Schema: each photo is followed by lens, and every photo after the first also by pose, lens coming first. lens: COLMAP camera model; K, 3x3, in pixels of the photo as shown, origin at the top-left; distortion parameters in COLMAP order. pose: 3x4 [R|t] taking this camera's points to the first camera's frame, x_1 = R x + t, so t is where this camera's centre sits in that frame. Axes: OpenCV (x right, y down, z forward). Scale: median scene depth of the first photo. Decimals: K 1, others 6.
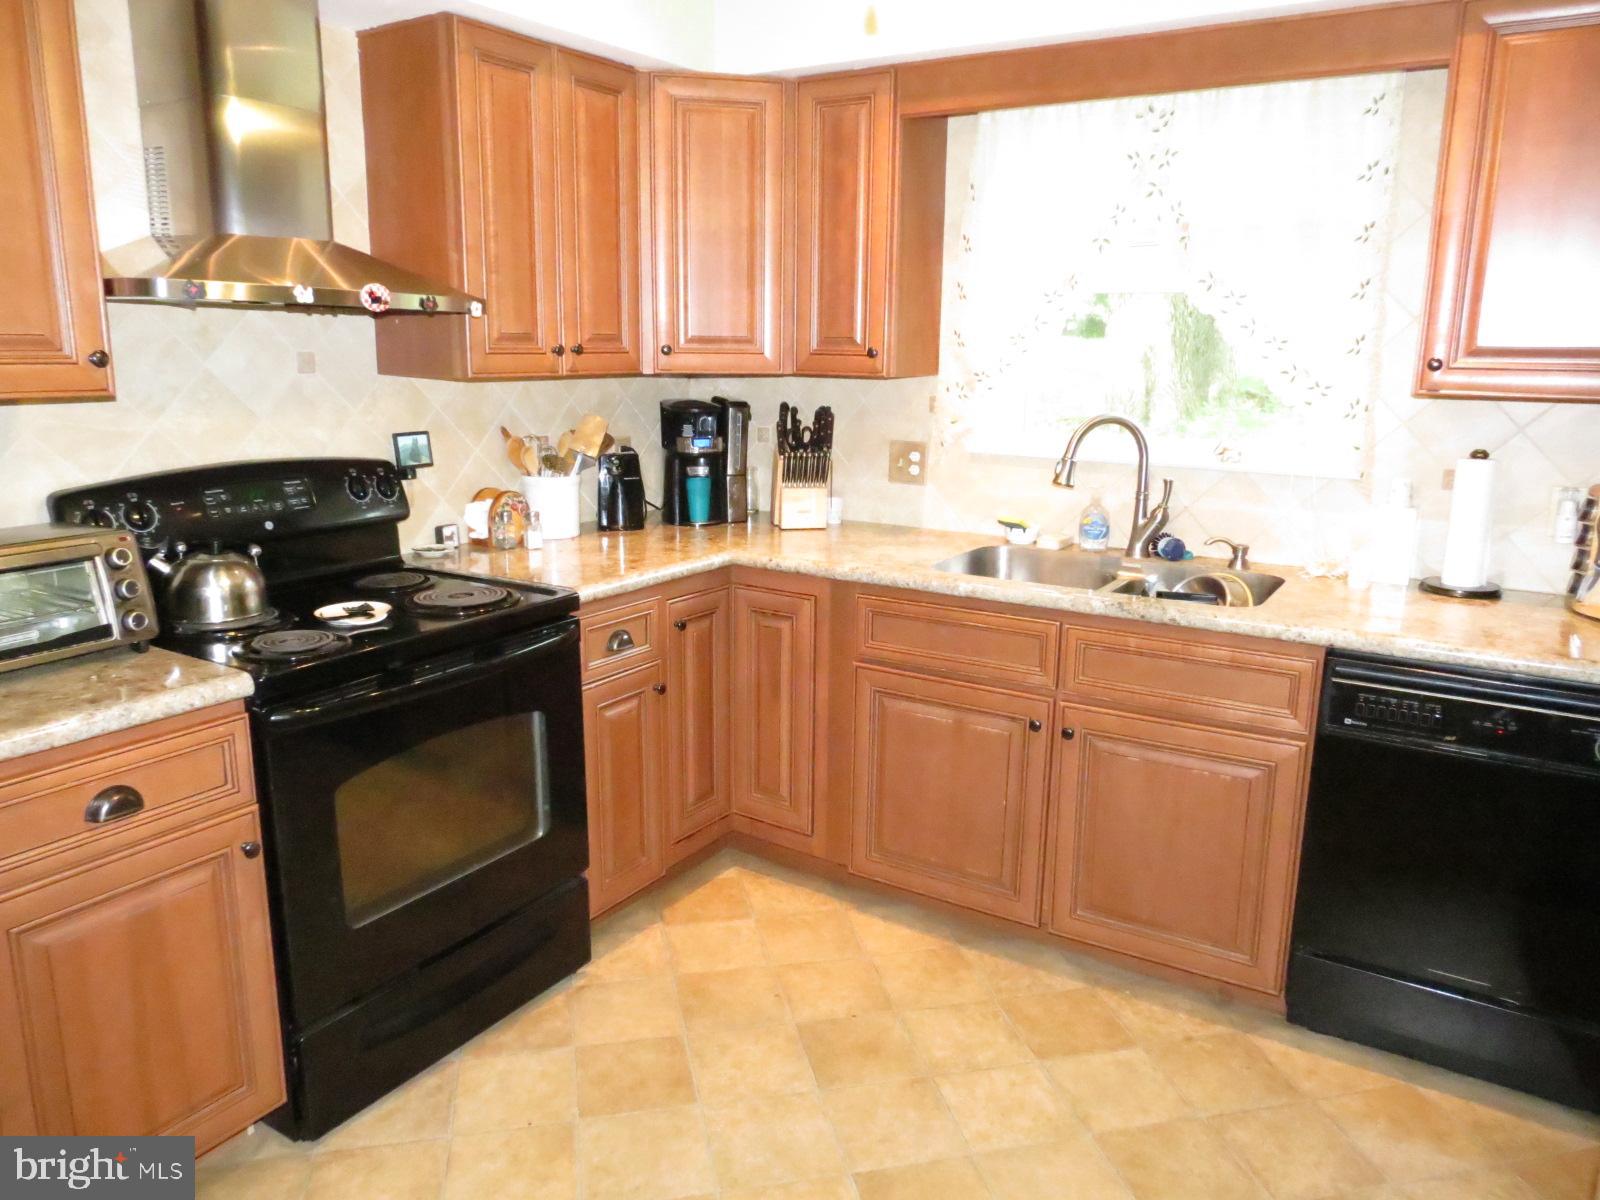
lens RADIAL K [[1136.2, 0, 798.7], [0, 1136.2, 597.9], [0, 0, 1]] dist [-0.034031, 0.019568]
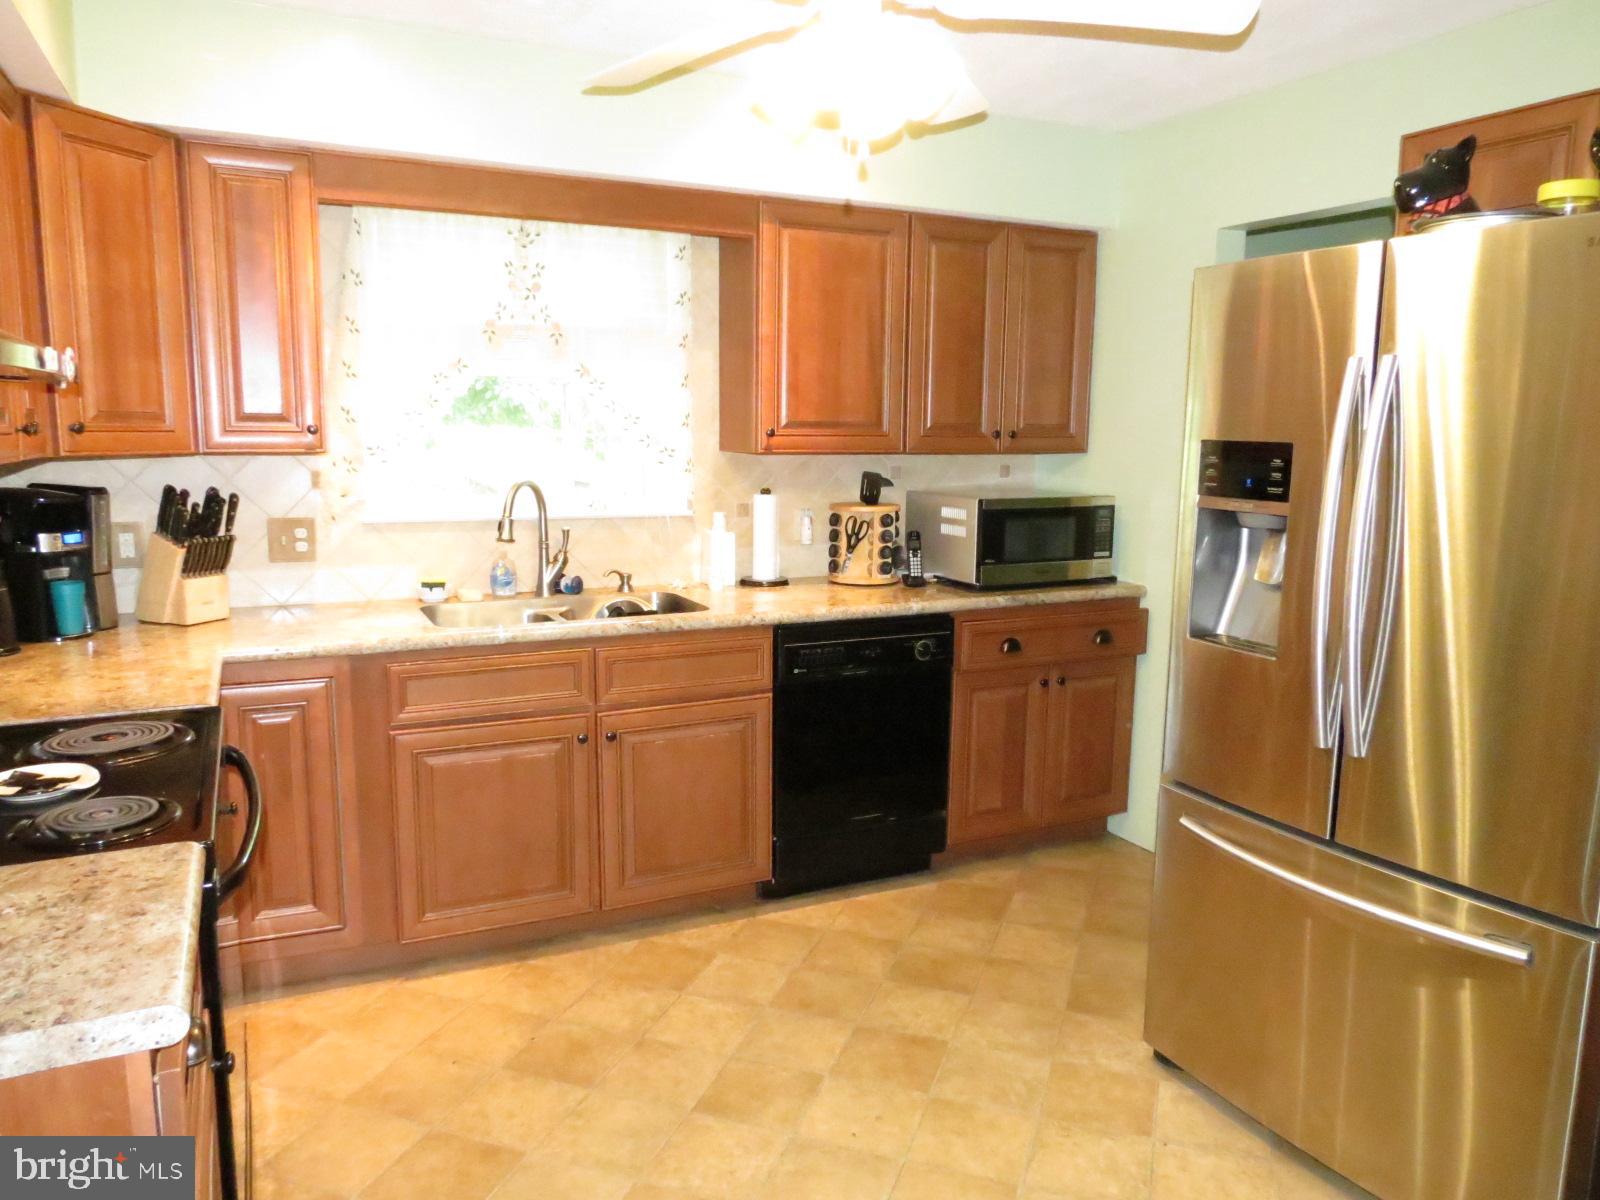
lens RADIAL K [[1136.2, 0, 799.6], [0, 1136.2, 600.3], [0, 0, 1]] dist [-0.034031, 0.019568]
pose [[0.524157, -0.132046, 0.841322, -0.608071], [0.182273, 0.982408, 0.040631, -0.033759], [-0.831887, 0.132053, 0.539005, 0.143245]]
